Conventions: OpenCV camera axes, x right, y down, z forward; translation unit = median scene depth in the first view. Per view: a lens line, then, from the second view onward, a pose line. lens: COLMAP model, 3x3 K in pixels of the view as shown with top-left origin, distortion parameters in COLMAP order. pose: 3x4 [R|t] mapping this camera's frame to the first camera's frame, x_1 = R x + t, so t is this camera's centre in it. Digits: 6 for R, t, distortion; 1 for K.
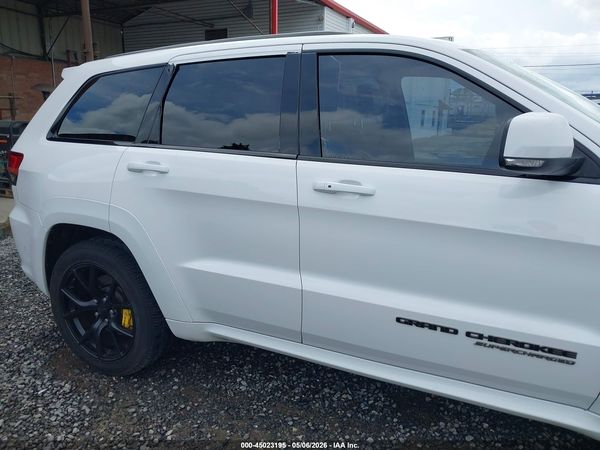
lens RADIAL K [[473.8, 0, 300.0], [0, 473.8, 225.0], [0, 0, 1]] dist [0.019160, -0.009428]
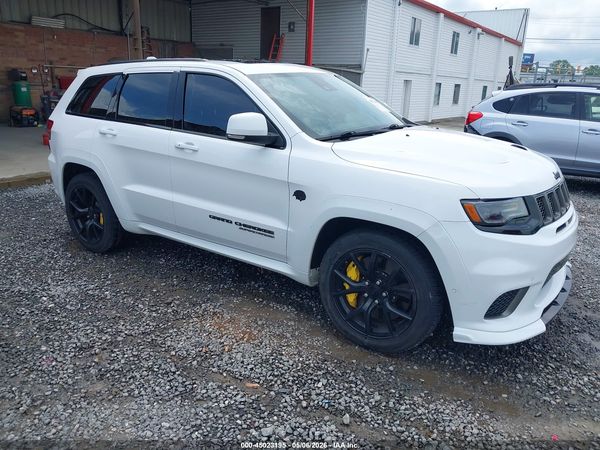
lens RADIAL K [[473.8, 0, 300.0], [0, 473.8, 225.0], [0, 0, 1]] dist [0.019160, -0.009428]
pose [[0.986561, 0.068082, -0.148533, 0.675433], [-0.059009, 0.996161, 0.064668, 0.069120], [0.152365, -0.055035, 0.986791, -0.673376]]
